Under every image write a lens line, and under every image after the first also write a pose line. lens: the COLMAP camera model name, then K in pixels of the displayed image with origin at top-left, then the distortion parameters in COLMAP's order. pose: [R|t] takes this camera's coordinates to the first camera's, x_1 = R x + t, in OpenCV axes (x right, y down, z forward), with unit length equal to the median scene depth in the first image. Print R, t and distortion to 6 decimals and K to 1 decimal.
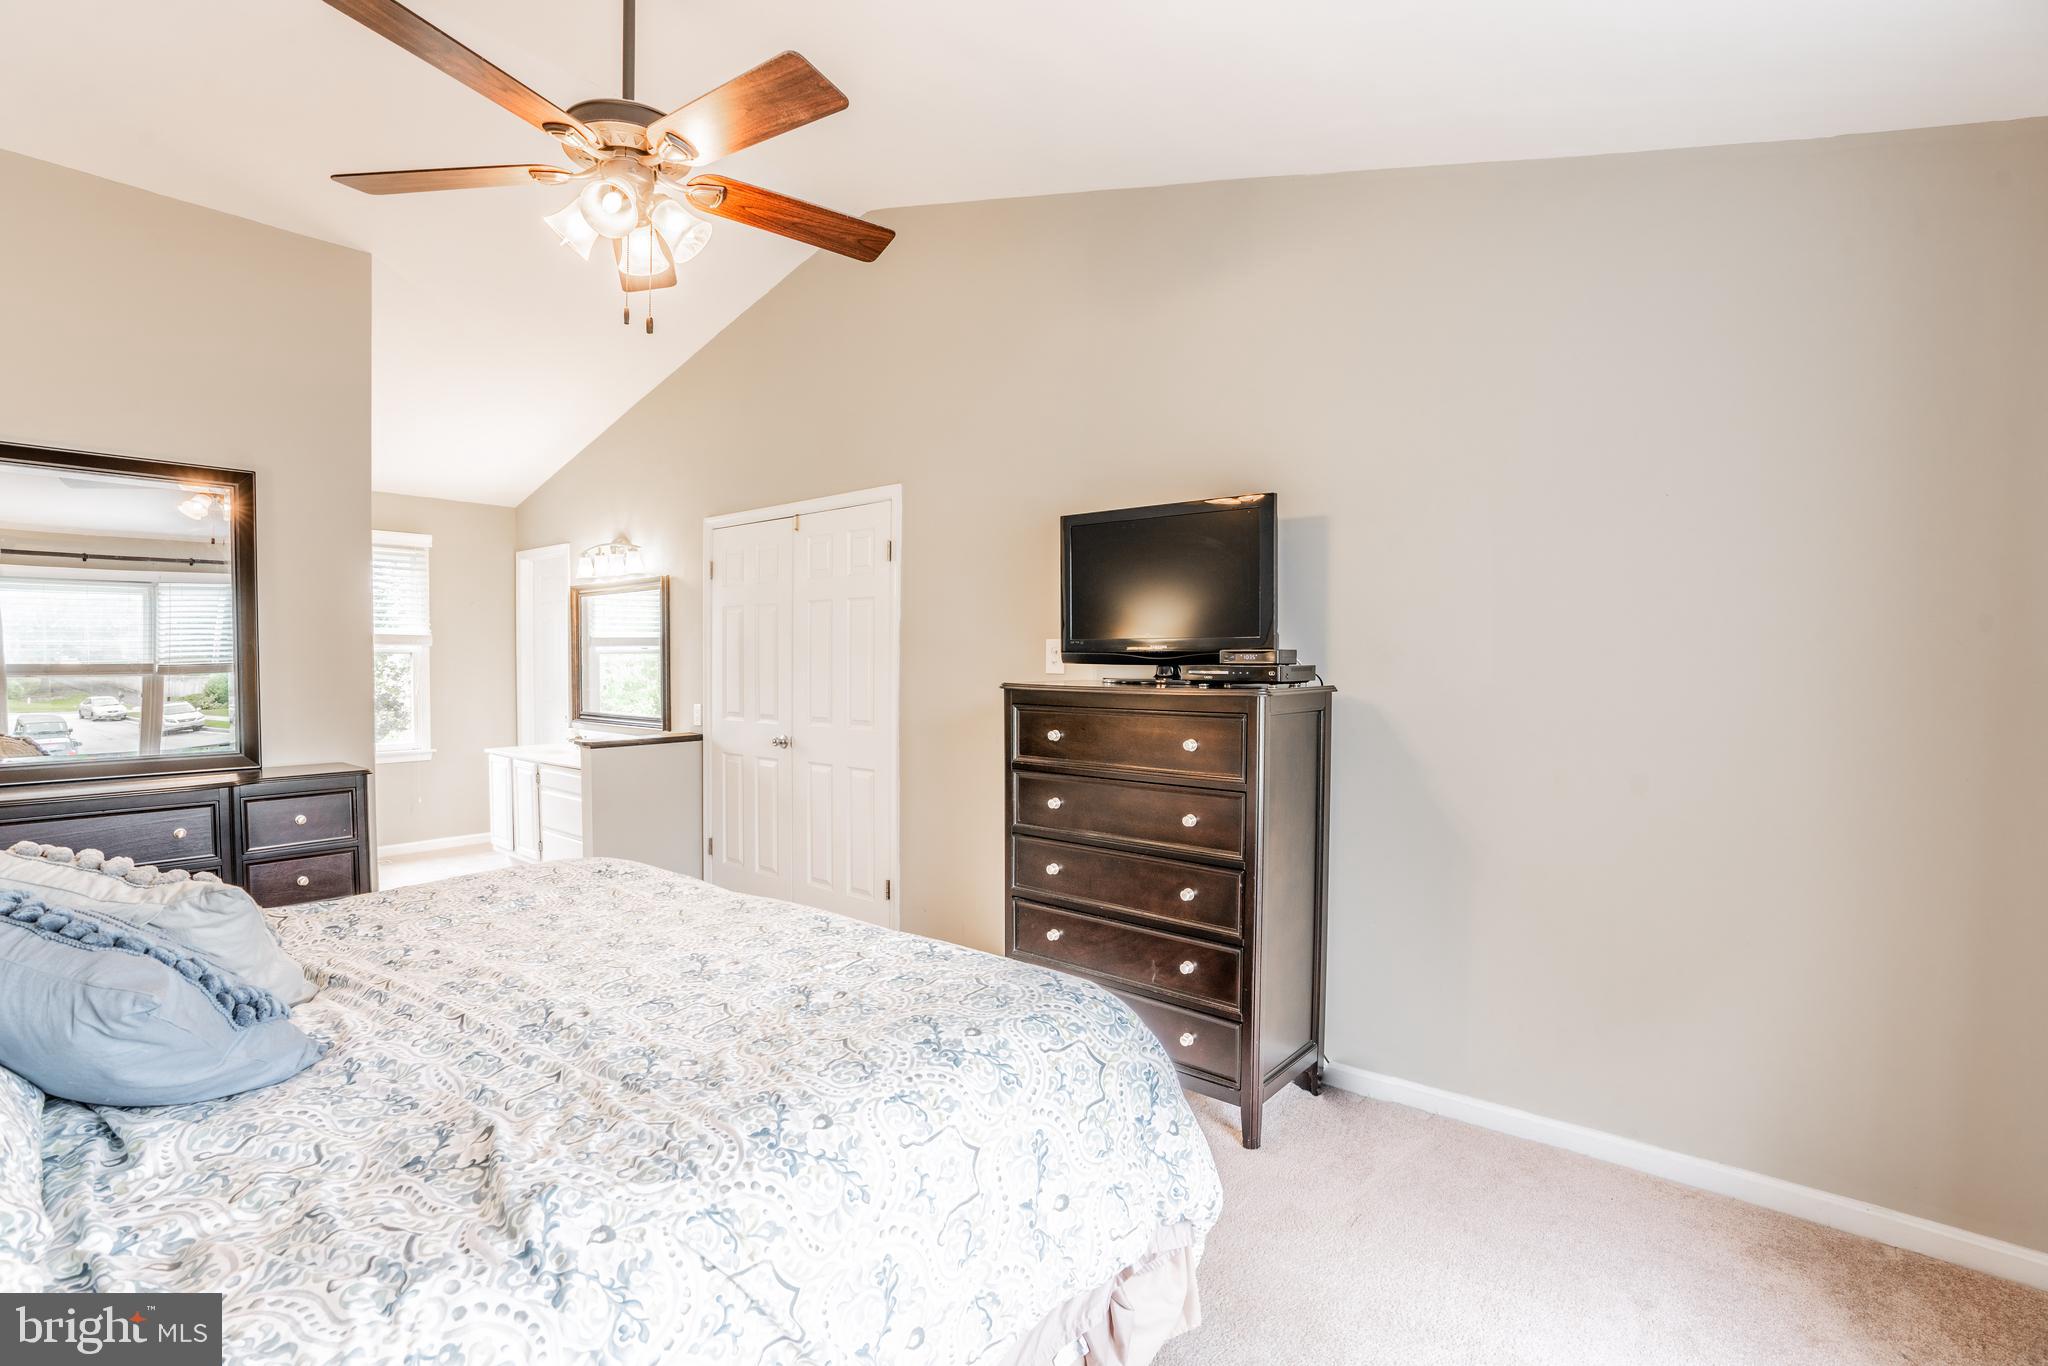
lens RADIAL K [[956.9, 0, 1024.0], [0, 956.9, 683.0], [0, 0, 1]] dist [-0.032093, -0.000021]
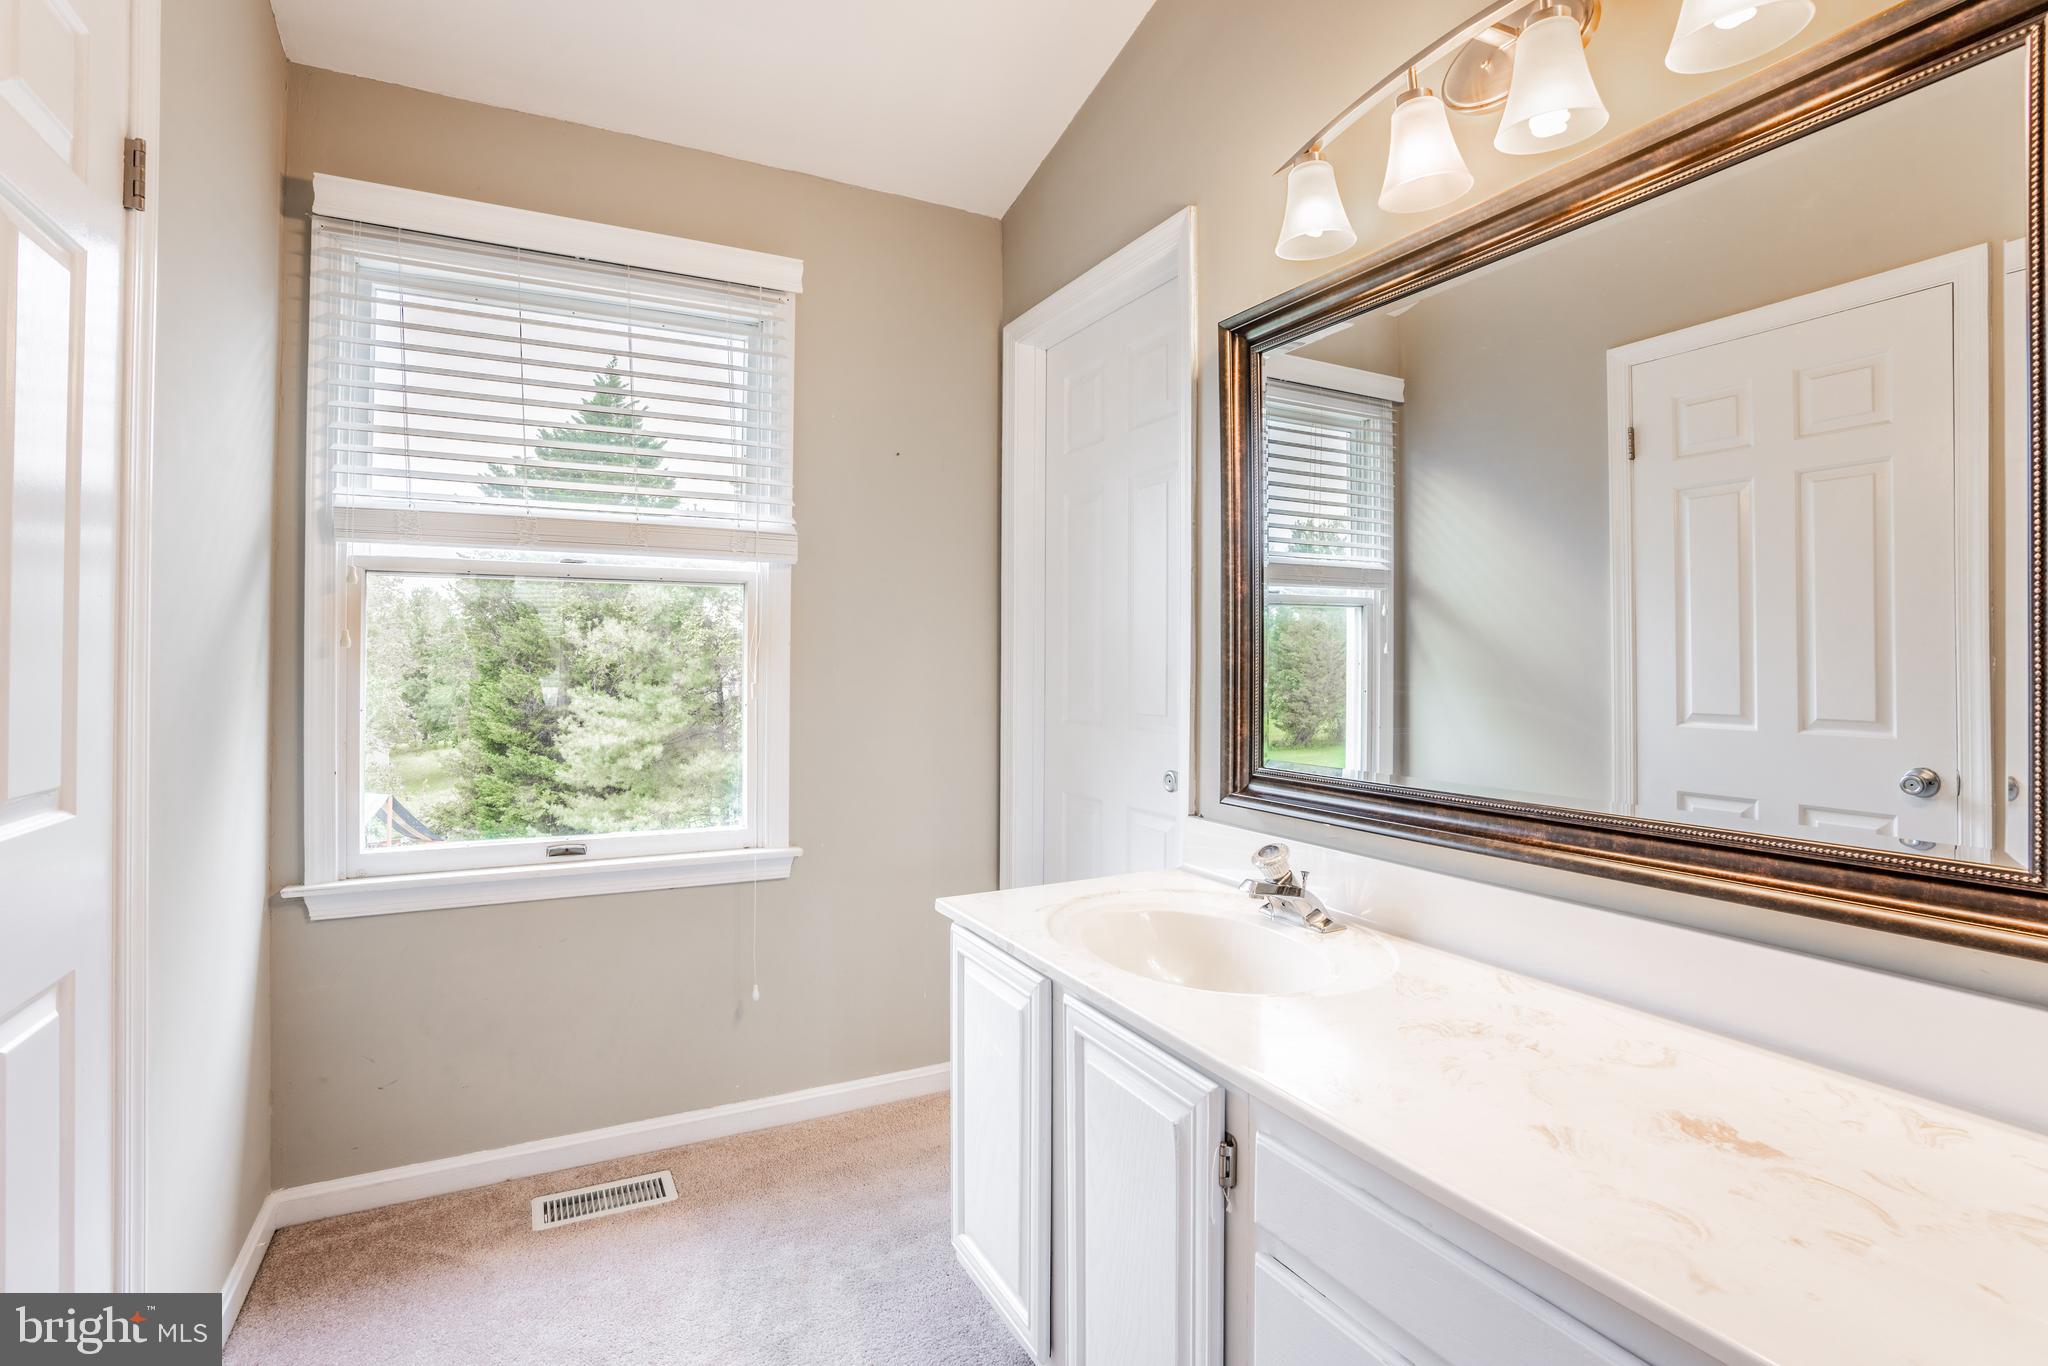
lens RADIAL K [[956.9, 0, 1024.0], [0, 956.9, 683.0], [0, 0, 1]] dist [-0.032093, -0.000021]
pose [[0.935118, 0.013693, -0.354072, -0.641250], [-0.028363, 0.998939, -0.036274, 0.026943], [0.353199, 0.043963, 0.934515, 1.071671]]
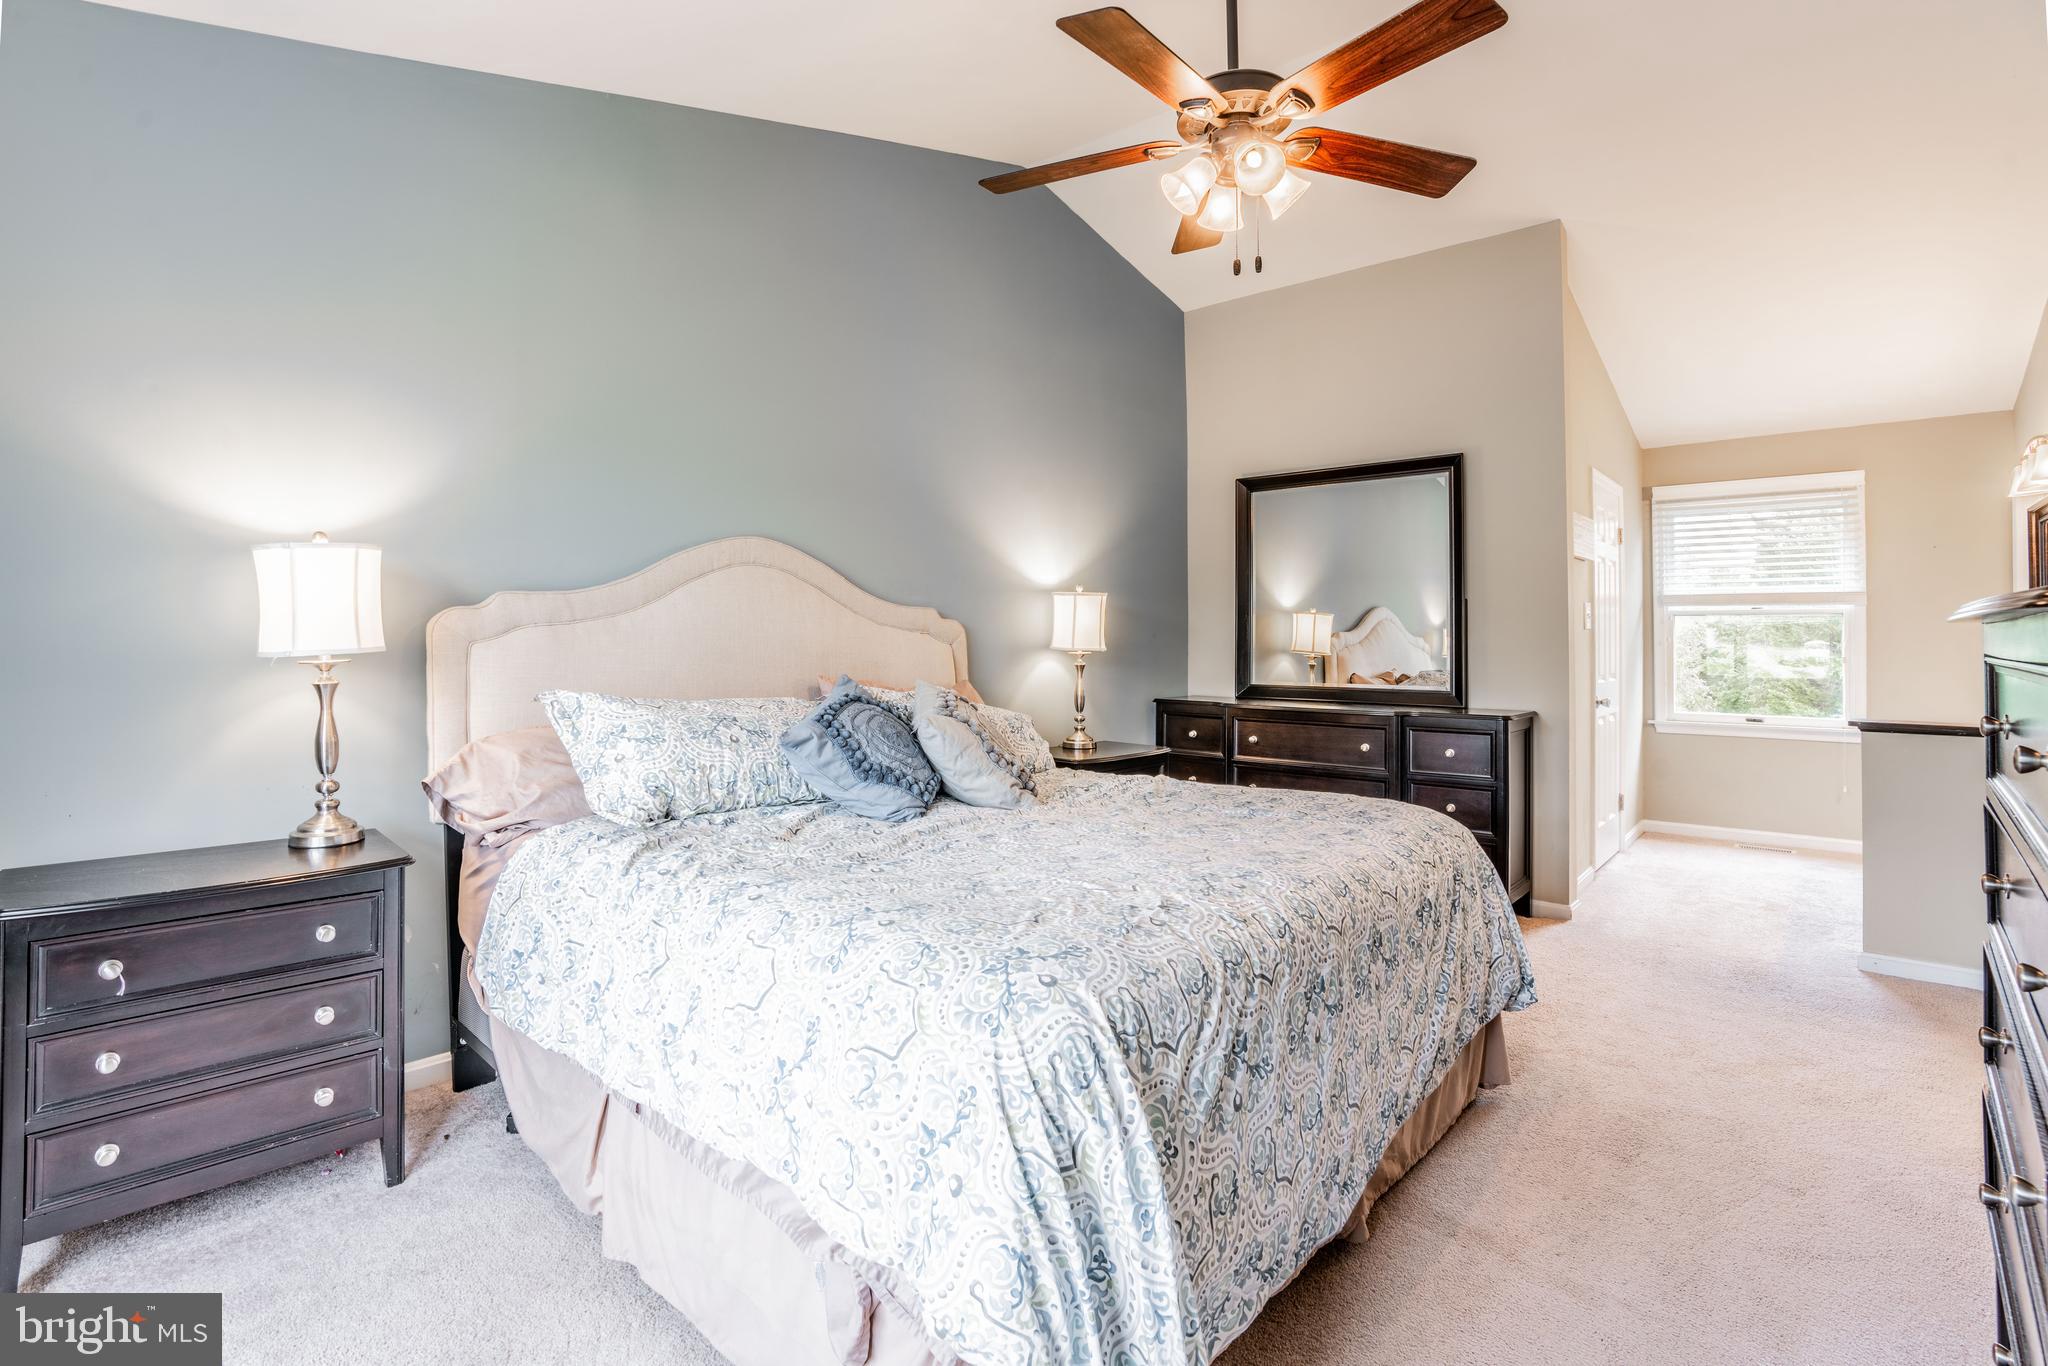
lens RADIAL K [[990.1, 0, 1024.0], [0, 990.1, 626.8], [0, 0, 1]] dist [0.023826, 0.000040]
pose [[-0.012830, -0.004482, -0.999908, 0.392103], [-0.037135, 0.999302, -0.004003, 0.016659], [0.999228, 0.037080, -0.012987, 0.441451]]
